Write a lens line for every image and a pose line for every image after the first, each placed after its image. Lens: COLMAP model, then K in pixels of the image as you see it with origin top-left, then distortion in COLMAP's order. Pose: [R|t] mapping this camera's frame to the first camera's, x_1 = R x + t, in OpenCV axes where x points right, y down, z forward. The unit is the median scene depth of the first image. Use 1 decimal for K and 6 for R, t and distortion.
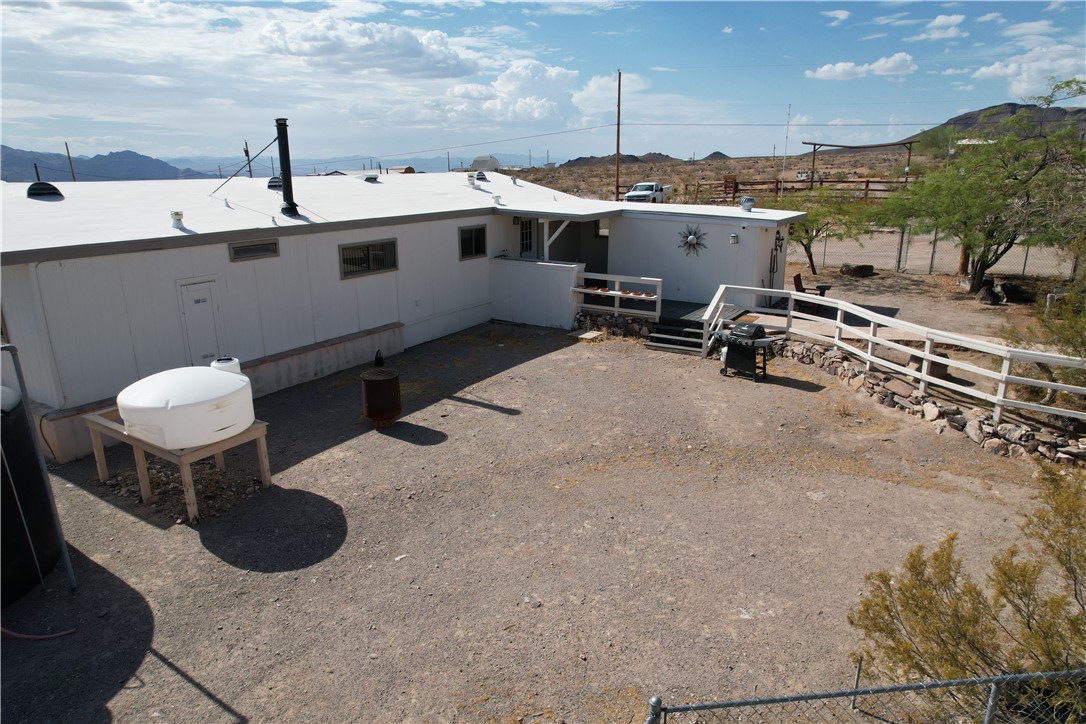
lens RADIAL K [[691.6, 0, 540.6], [0, 691.6, 362.6], [0, 0, 1]] dist [-0.068672, 0.059193]
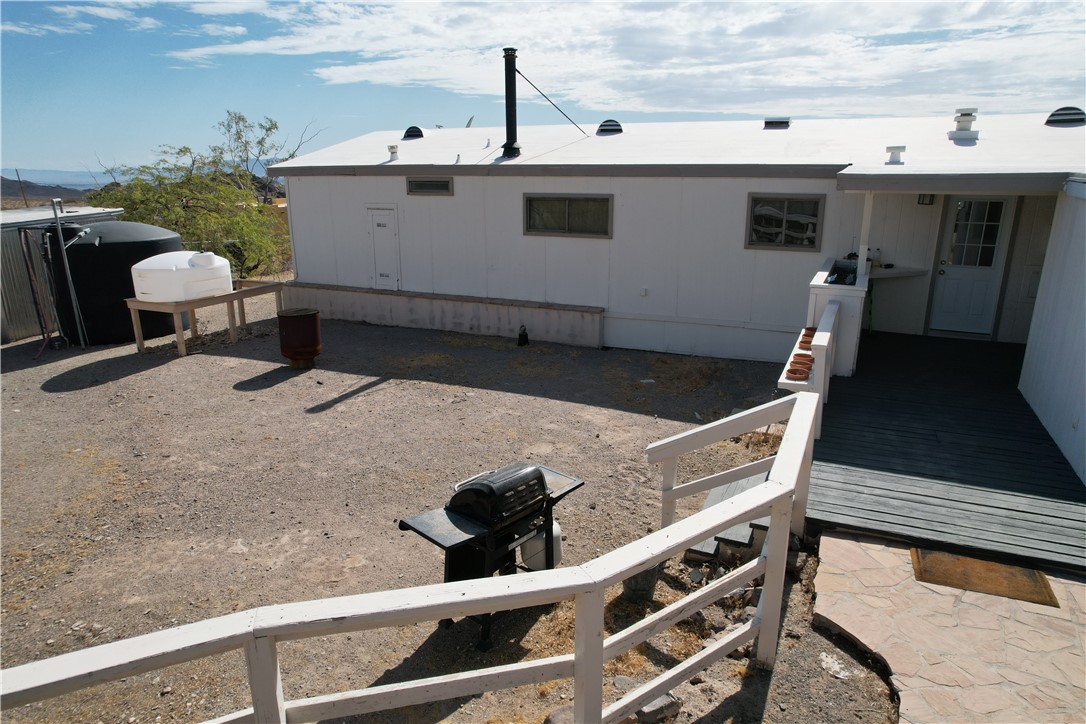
lens RADIAL K [[691.6, 0, 540.6], [0, 691.6, 362.6], [0, 0, 1]] dist [-0.068672, 0.059193]
pose [[0.144694, 0.275060, -0.950476, 0.510037], [-0.269986, 0.935110, 0.229513, -0.156388], [0.951930, 0.223407, 0.209567, 0.787575]]
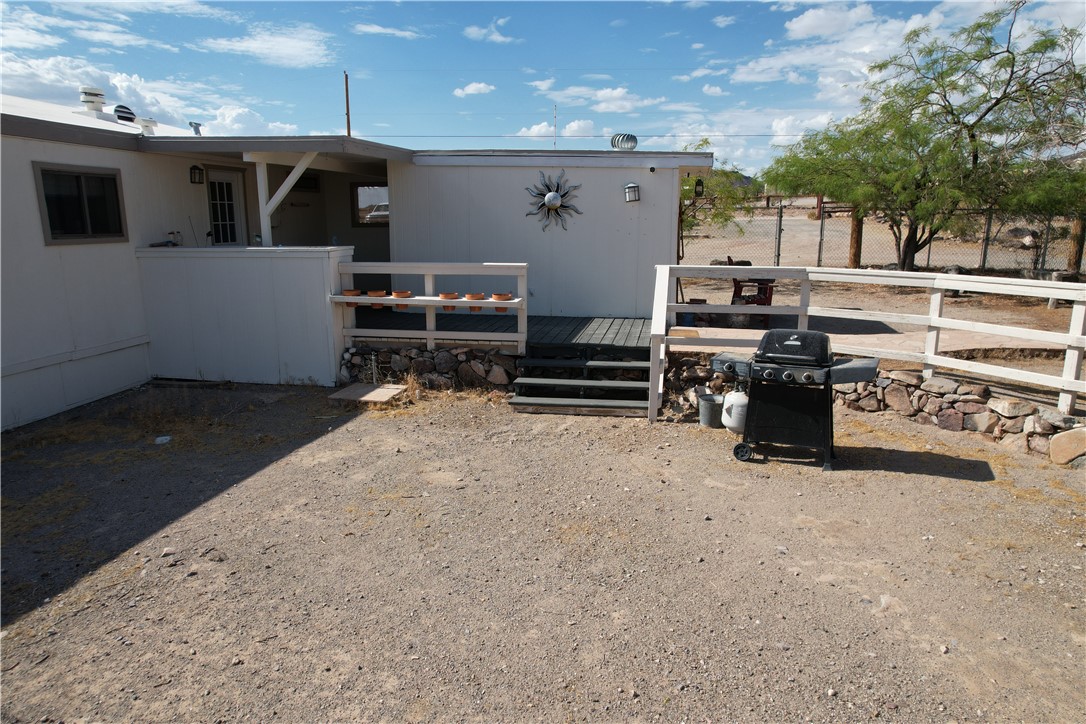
lens RADIAL K [[691.6, 0, 540.6], [0, 691.6, 362.6], [0, 0, 1]] dist [-0.068672, 0.059193]
pose [[0.925567, -0.075499, 0.370980, 0.001863], [0.102040, 0.993398, -0.052414, -0.026745], [-0.364574, 0.086368, 0.927160, 0.563131]]
